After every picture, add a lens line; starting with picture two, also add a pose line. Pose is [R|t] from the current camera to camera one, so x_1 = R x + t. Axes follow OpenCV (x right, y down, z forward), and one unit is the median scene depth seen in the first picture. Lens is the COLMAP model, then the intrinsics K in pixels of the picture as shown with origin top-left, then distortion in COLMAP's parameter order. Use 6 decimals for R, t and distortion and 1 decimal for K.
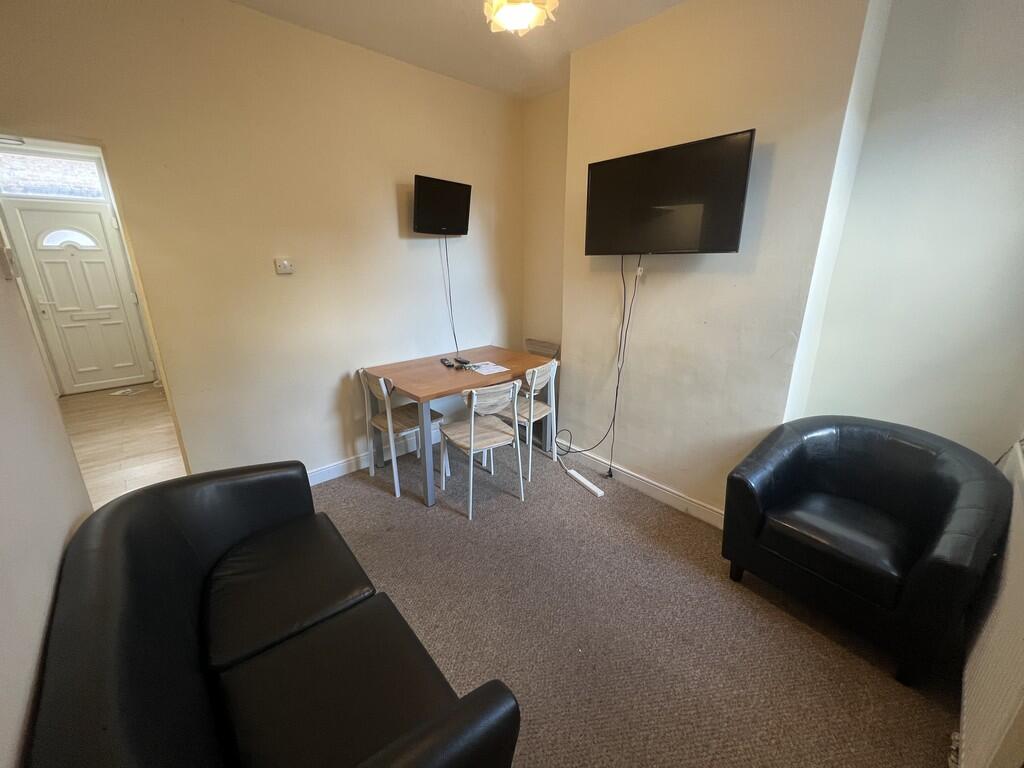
lens RADIAL K [[412.5, 0, 506.9], [0, 412.5, 383.6], [0, 0, 1]] dist [-0.000221, -0.000395]
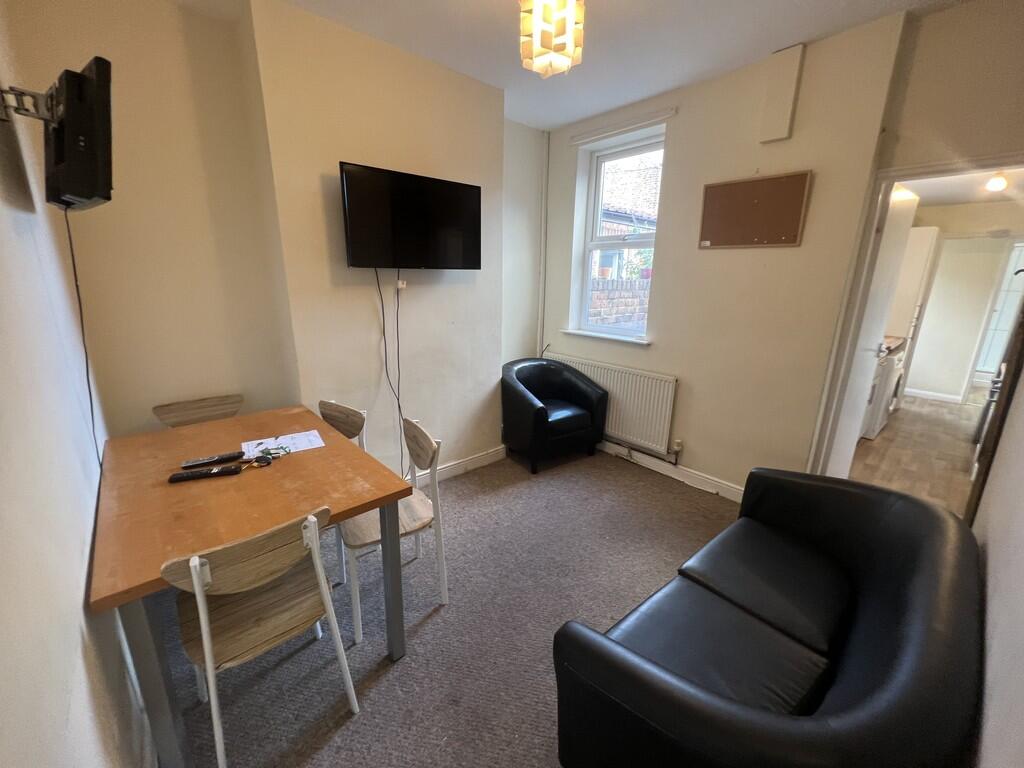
lens RADIAL K [[412.5, 0, 510.0], [0, 412.5, 385.5], [0, 0, 1]] dist [-0.000221, -0.000395]
pose [[0.009460, -0.255414, 0.966785, -0.743303], [0.280237, 0.928762, 0.242627, -0.209031], [-0.959884, 0.268634, 0.080362, 0.718086]]
